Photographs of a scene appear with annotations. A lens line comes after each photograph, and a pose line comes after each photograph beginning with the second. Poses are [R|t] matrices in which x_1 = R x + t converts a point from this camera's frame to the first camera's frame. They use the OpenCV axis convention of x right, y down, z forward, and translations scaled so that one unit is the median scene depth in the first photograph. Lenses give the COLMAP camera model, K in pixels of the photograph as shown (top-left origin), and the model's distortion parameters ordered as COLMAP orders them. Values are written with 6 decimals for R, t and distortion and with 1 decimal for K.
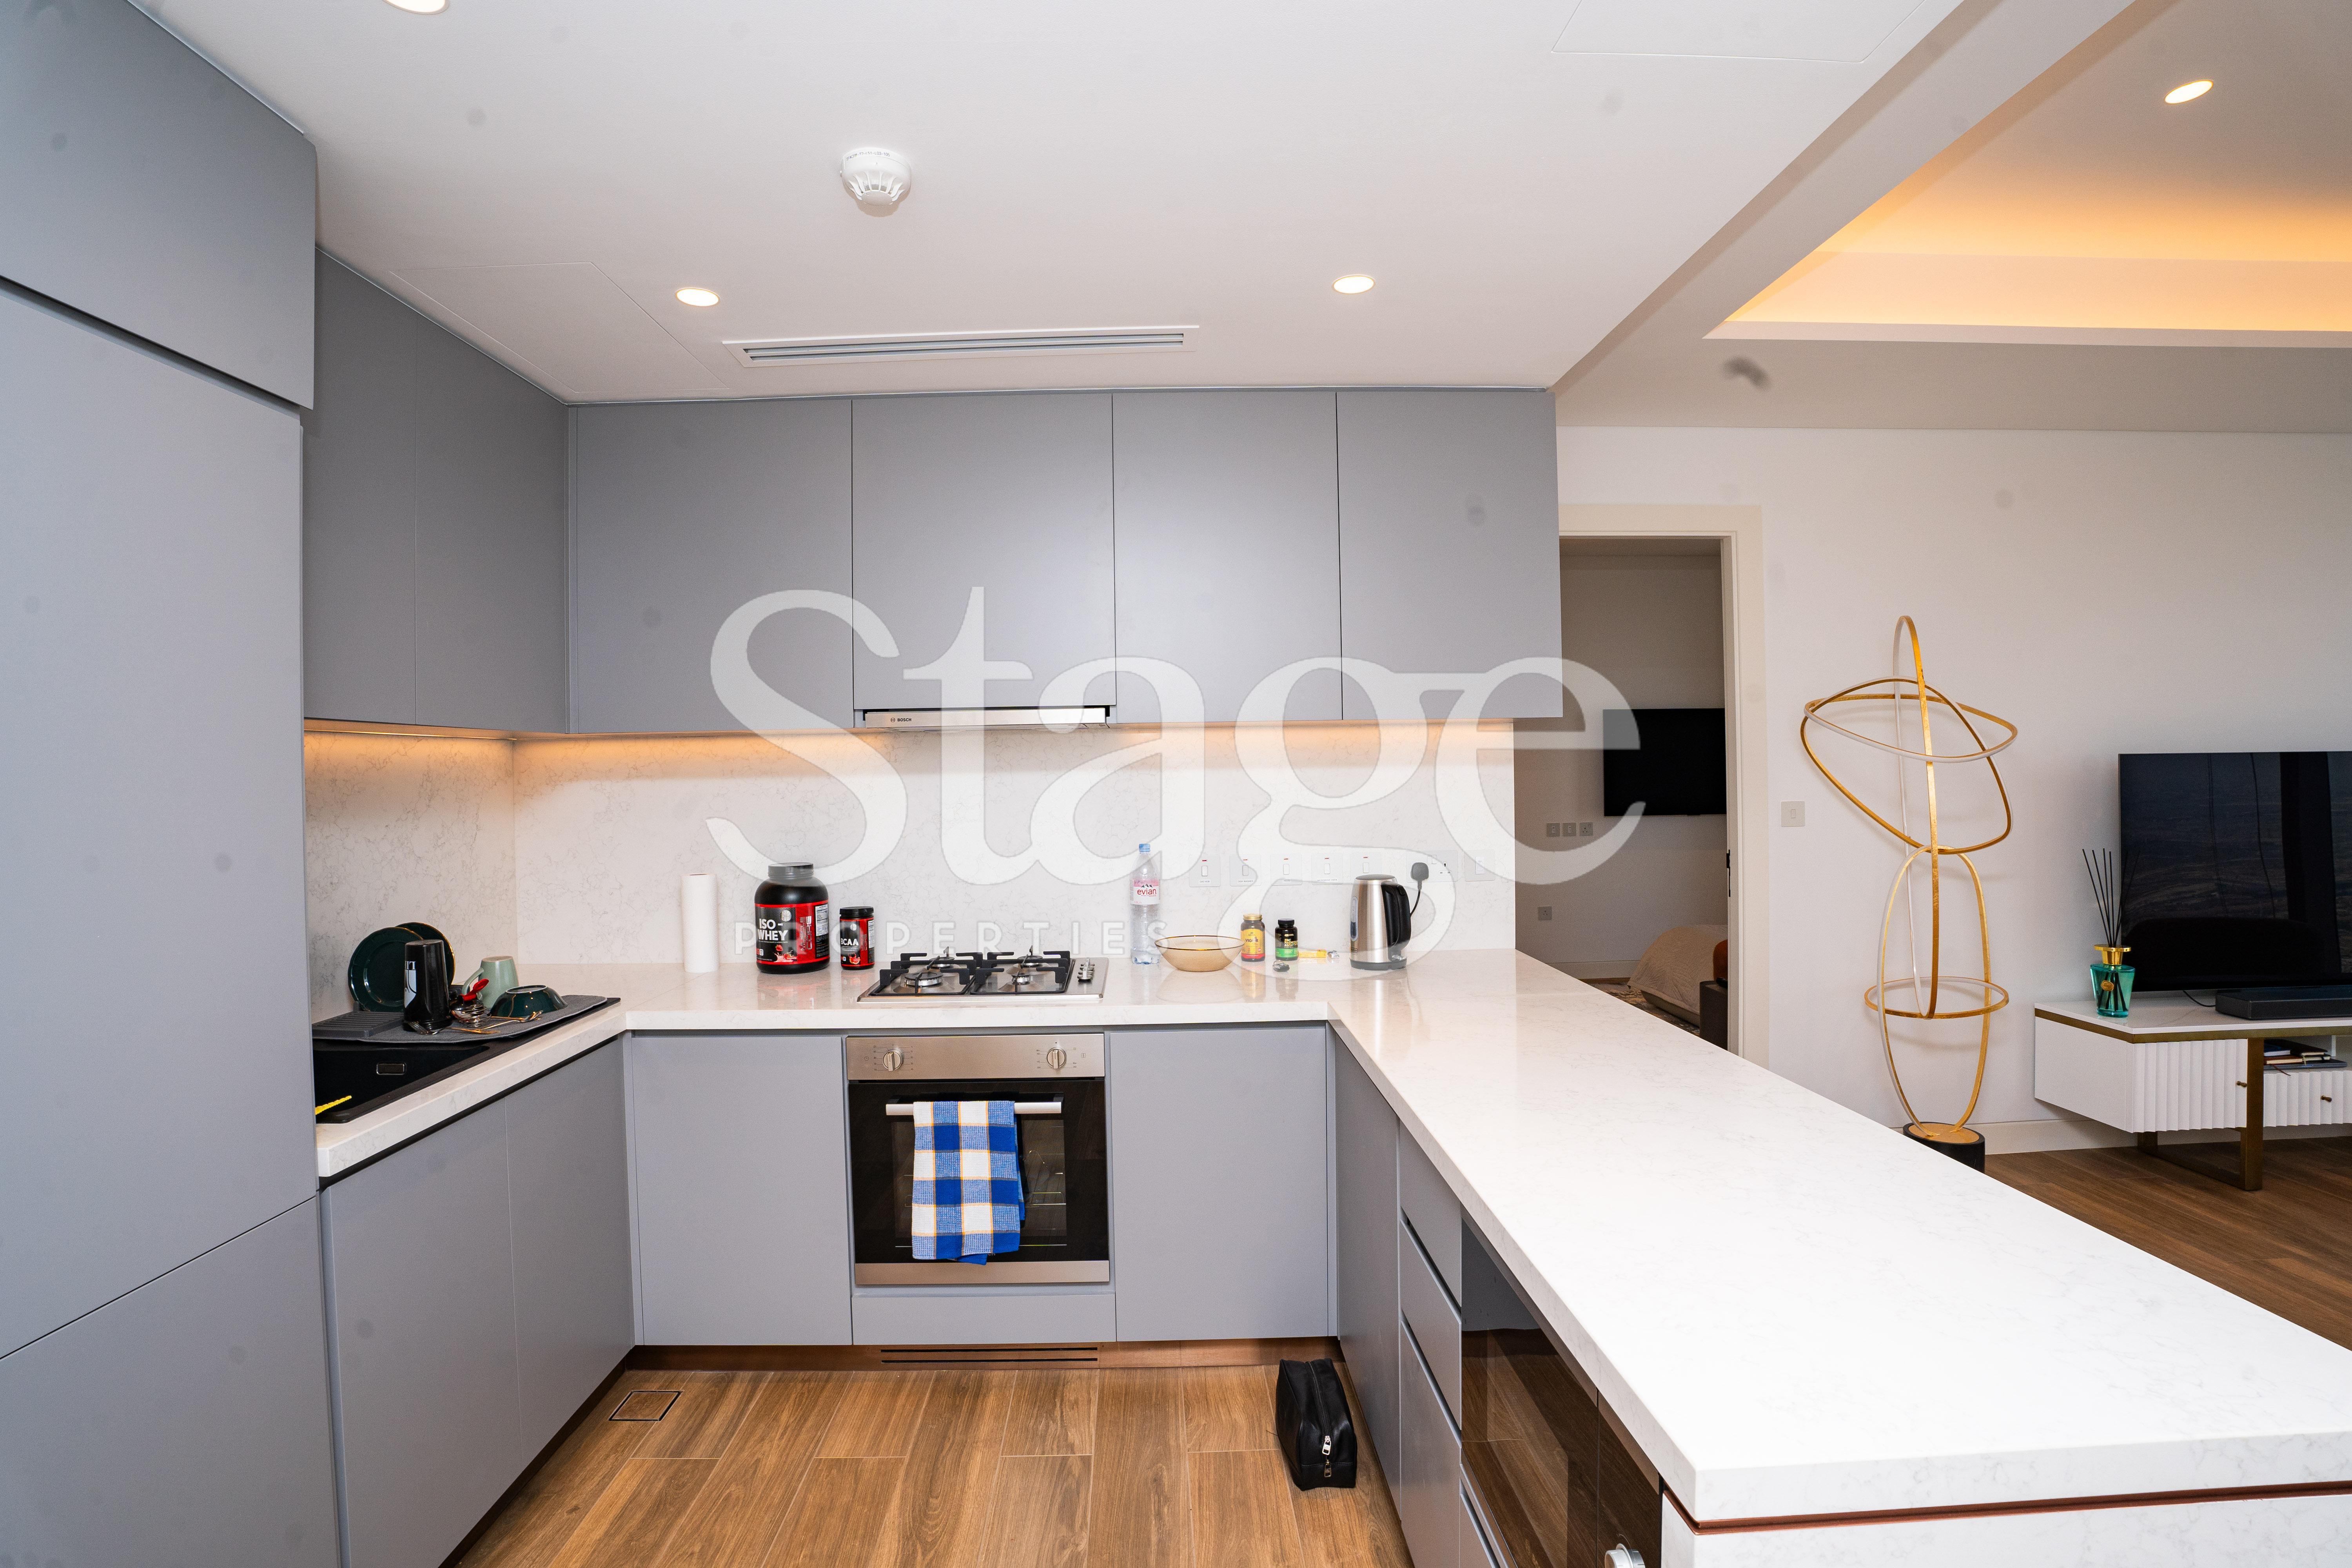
lens RADIAL K [[1084.7, 0, 1164.5], [0, 1084.7, 782.0], [0, 0, 1]] dist [-0.057475, 0.012701]
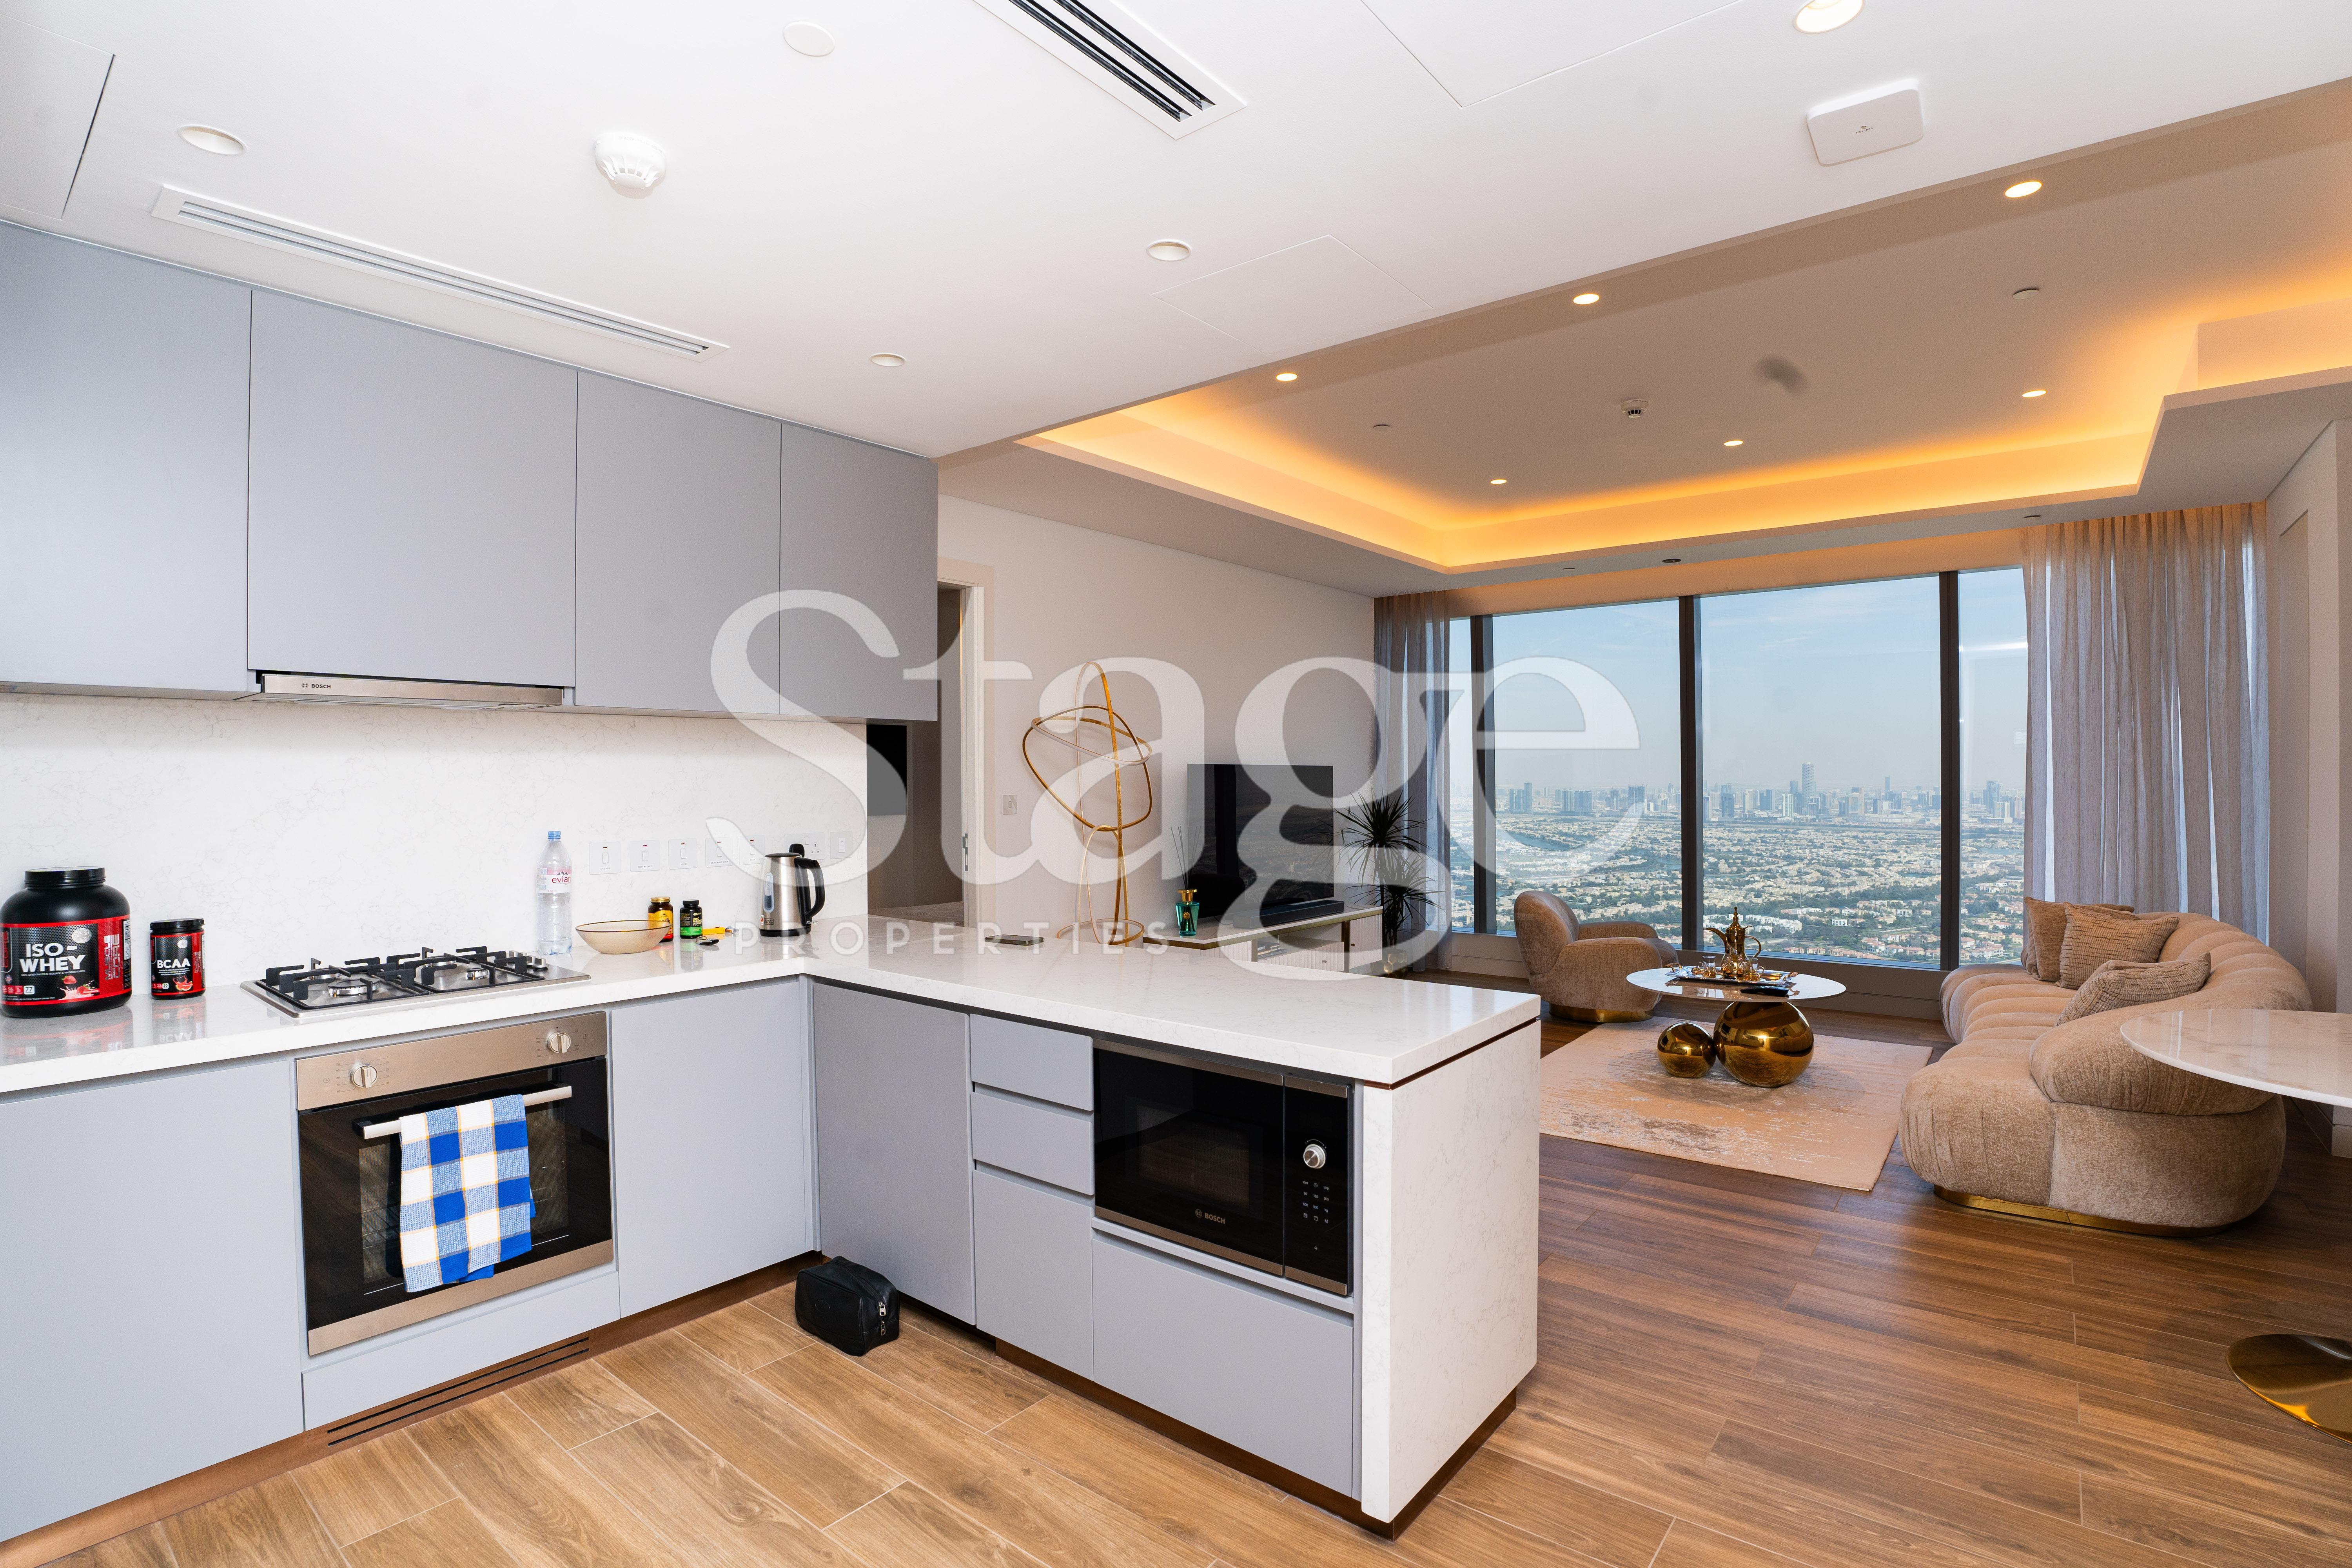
lens RADIAL K [[1084.7, 0, 1158.6], [0, 1084.7, 785.0], [0, 0, 1]] dist [-0.057475, 0.012701]
pose [[0.662324, 0.009822, 0.749153, -0.694493], [-0.001070, 0.999925, -0.012164, 0.050760], [-0.749216, 0.007255, 0.662286, -0.060351]]
